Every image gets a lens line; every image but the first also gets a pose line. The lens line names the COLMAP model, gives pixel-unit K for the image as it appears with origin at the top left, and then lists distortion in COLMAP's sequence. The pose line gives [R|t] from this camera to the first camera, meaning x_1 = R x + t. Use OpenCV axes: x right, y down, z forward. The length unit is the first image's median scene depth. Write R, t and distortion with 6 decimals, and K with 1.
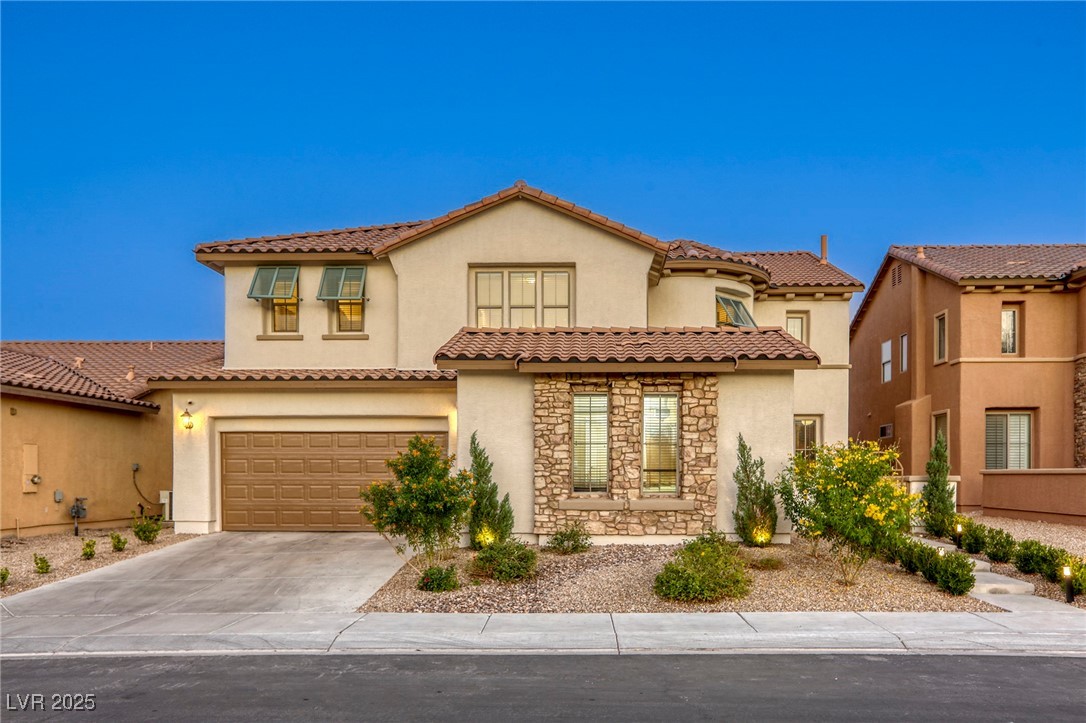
lens RADIAL K [[852.6, 0, 542.8], [0, 852.6, 472.7], [0, 0, 1]] dist [0.011120, 0.003654]
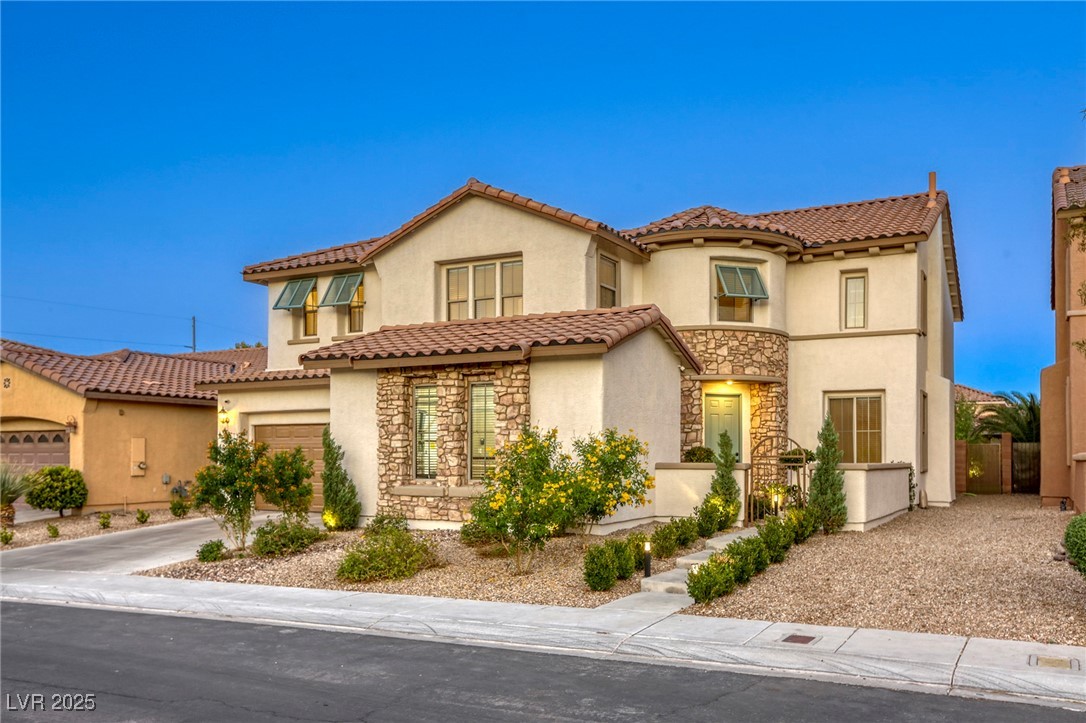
lens RADIAL K [[934.0, 0, 543.5], [0, 934.0, 438.4], [0, 0, 1]] dist [0.031498, 0.003513]
pose [[0.896100, -0.011367, -0.443706, 0.703249], [0.003217, 0.999812, -0.019116, -0.004768], [0.443840, 0.015703, 0.895969, 0.029986]]
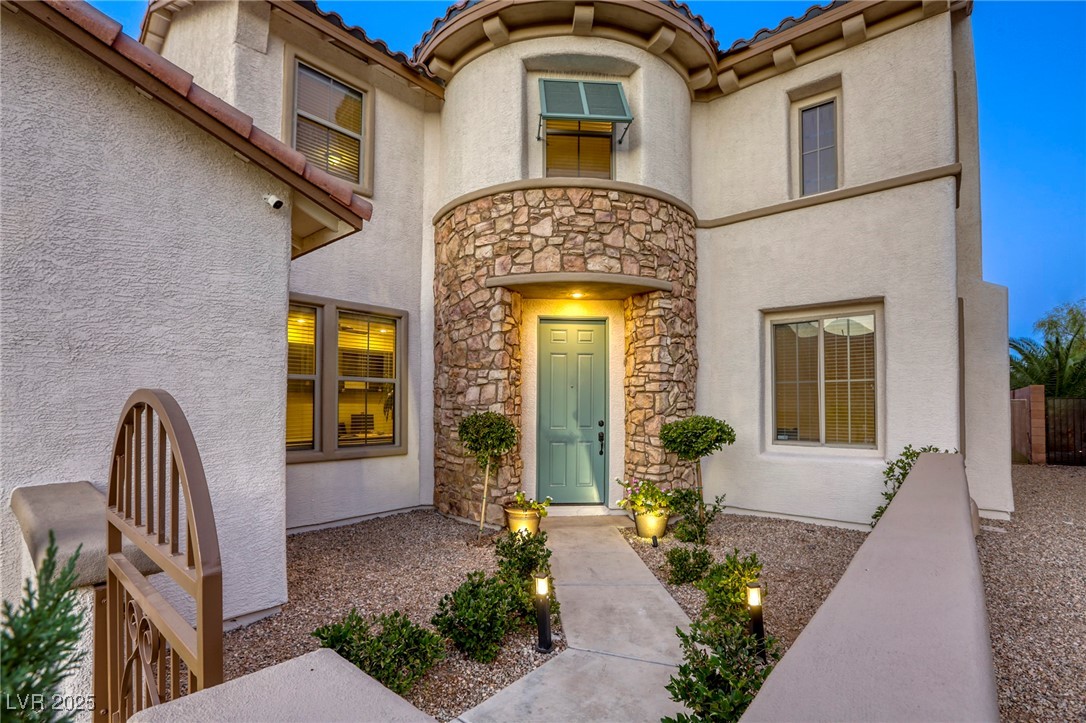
lens RADIAL K [[496.4, 0, 544.8], [0, 496.4, 386.1], [0, 0, 1]] dist [-0.035422, 0.000247]
pose [[0.781674, -0.022359, -0.623287, 0.558200], [0.003170, 0.999487, -0.031879, -0.026824], [0.623680, 0.022943, 0.781343, 1.135235]]
